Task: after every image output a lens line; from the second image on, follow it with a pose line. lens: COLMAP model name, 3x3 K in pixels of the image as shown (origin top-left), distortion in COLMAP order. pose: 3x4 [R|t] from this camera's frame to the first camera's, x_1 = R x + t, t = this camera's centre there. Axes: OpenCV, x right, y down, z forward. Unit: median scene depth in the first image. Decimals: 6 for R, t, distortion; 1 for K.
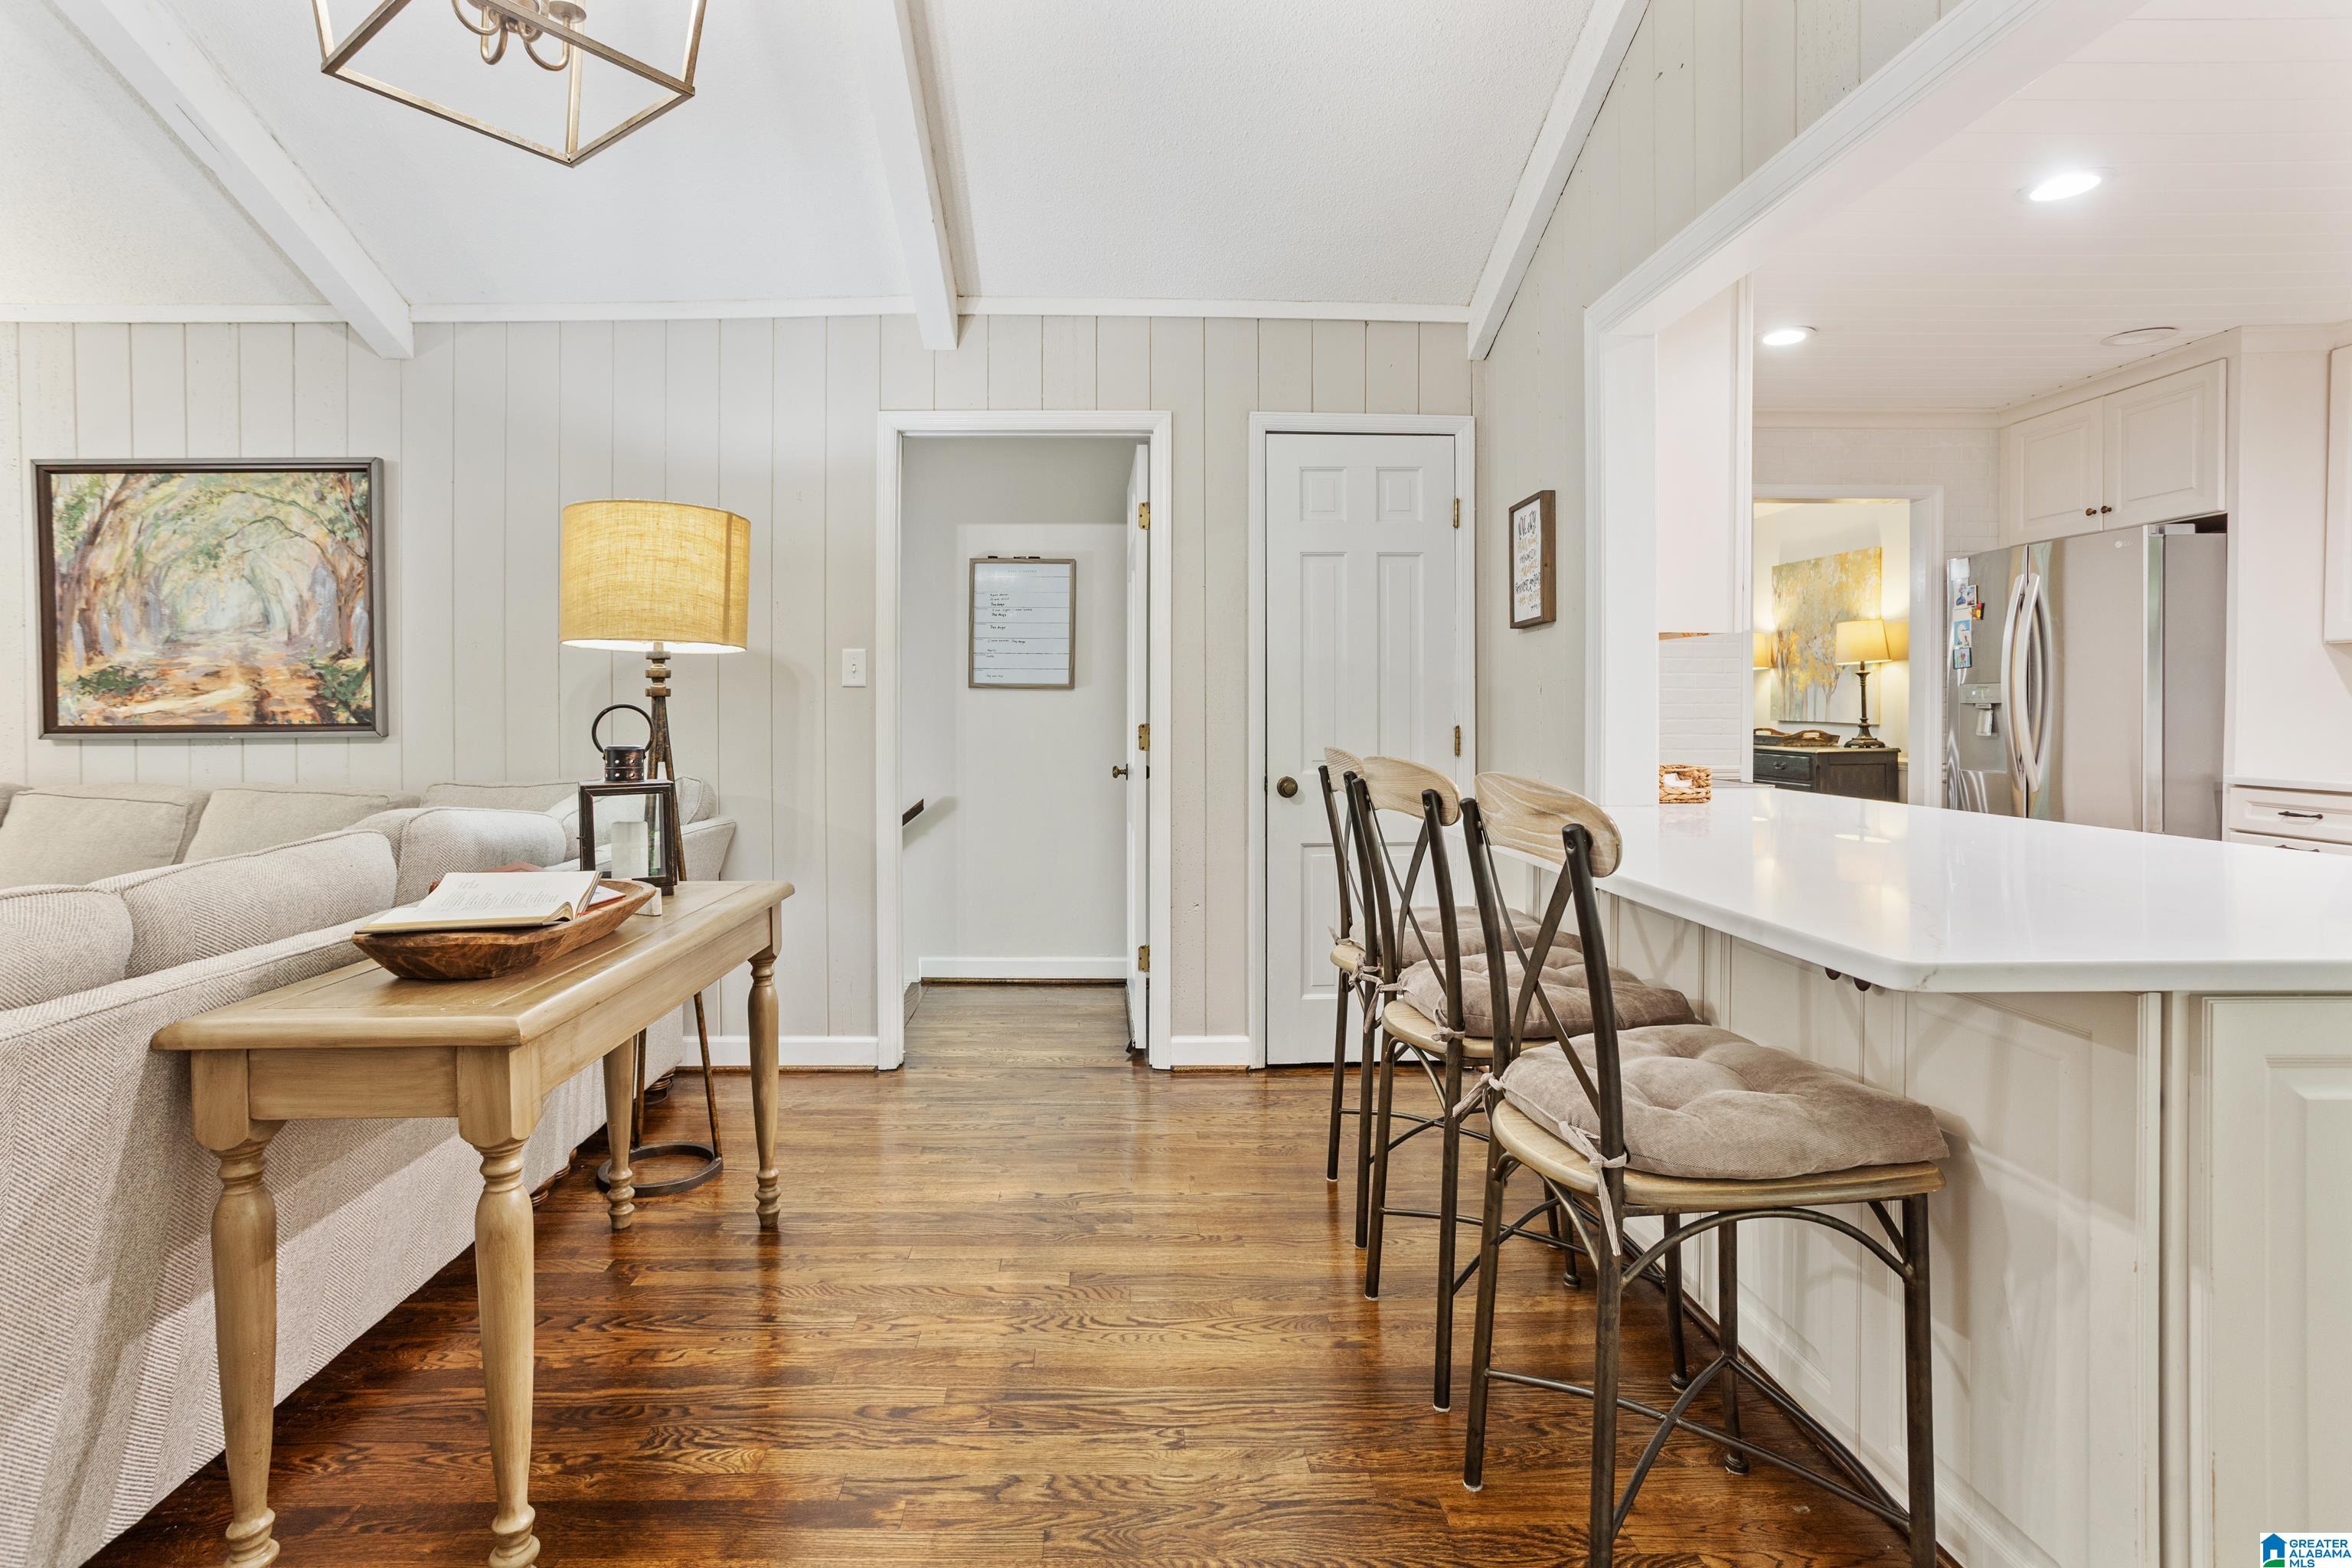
lens RADIAL K [[1146.0, 0, 1126.1], [0, 1146.0, 725.3], [0, 0, 1]] dist [-0.086127, 0.056774]
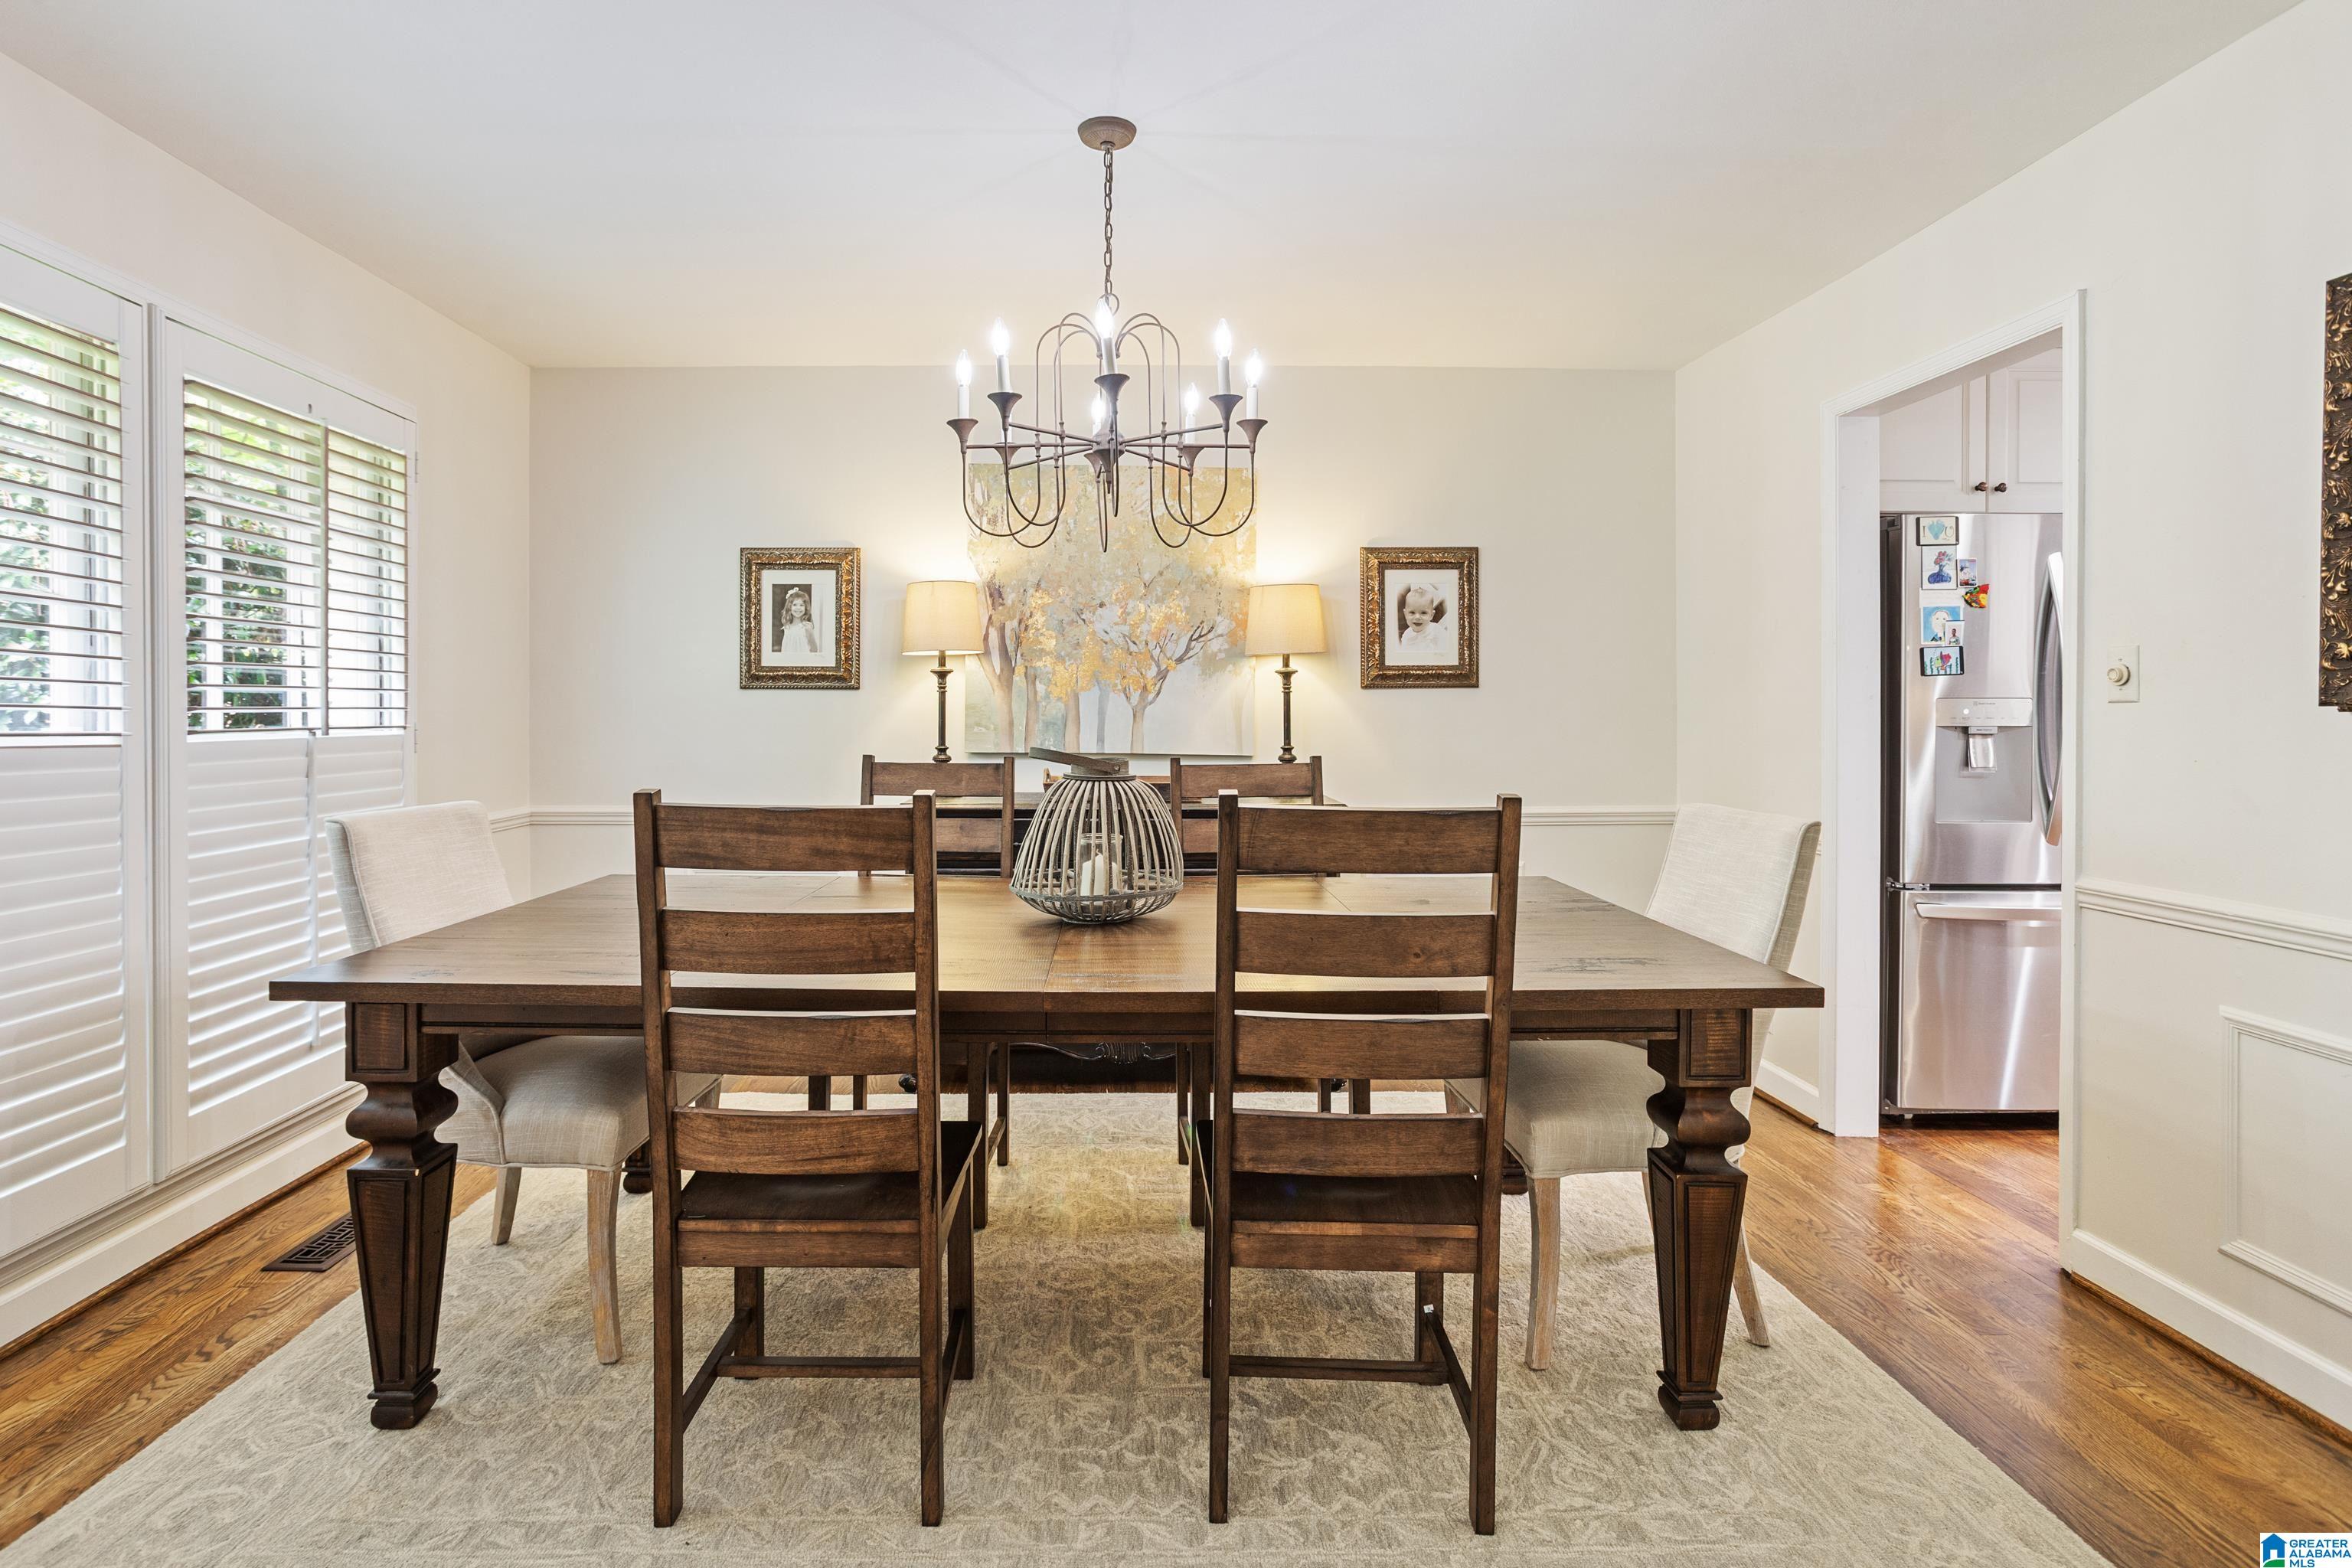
lens RADIAL K [[1146.0, 0, 1126.1], [0, 1146.0, 725.3], [0, 0, 1]] dist [-0.086127, 0.056774]
pose [[0.011180, -0.005717, 0.999921, 0.019355], [0.013991, 0.999887, 0.005560, -0.010449], [-0.999840, 0.013928, 0.011259, 0.497029]]
